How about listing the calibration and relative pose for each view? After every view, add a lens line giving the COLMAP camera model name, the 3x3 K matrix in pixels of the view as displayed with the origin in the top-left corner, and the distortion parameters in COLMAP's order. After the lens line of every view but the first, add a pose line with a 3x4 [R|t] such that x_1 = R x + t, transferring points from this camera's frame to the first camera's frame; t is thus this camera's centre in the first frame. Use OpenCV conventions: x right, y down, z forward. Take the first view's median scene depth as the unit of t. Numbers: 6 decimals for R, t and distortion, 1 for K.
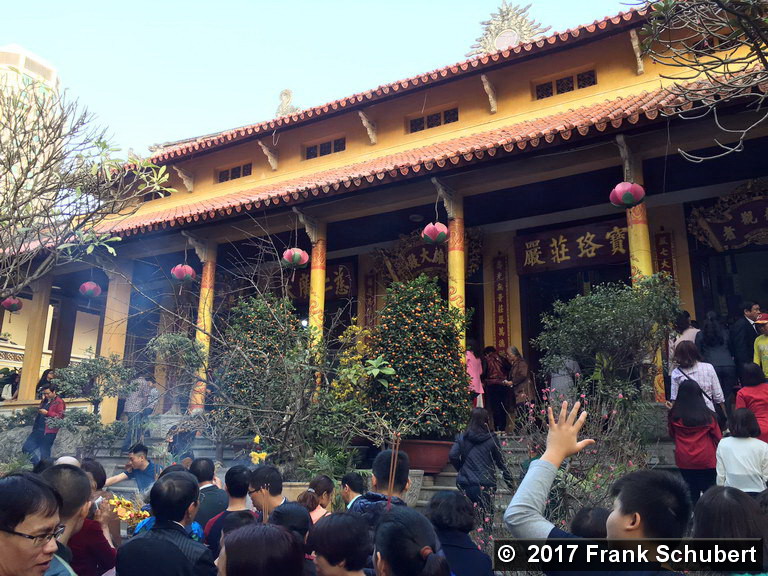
lens RADIAL K [[646.1, 0, 377.7], [0, 646.1, 290.5], [0, 0, 1]] dist [0.066968, -0.015192]
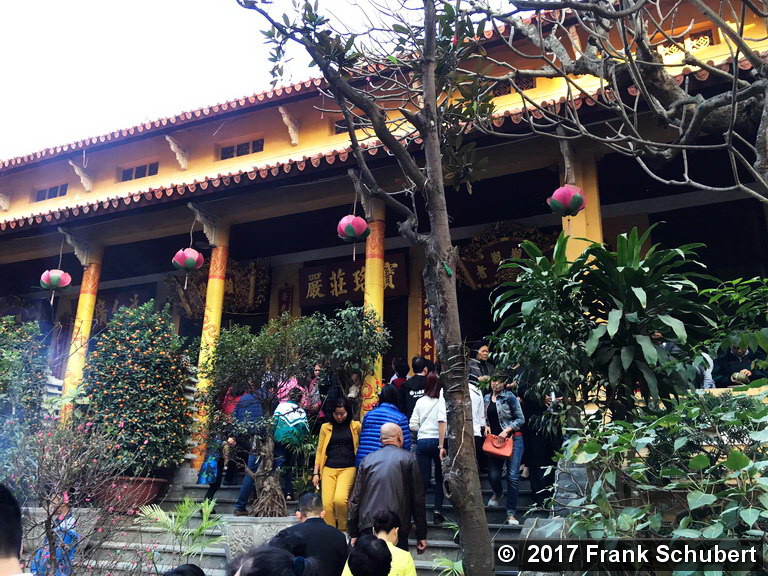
lens RADIAL K [[646.1, 0, 384.3], [0, 646.1, 290.4], [0, 0, 1]] dist [0.066968, -0.015192]
pose [[0.996208, 0.036859, 0.078806, 0.261500], [-0.032205, 0.997706, -0.059540, 0.005049], [-0.080820, 0.056776, 0.995110, 0.010046]]
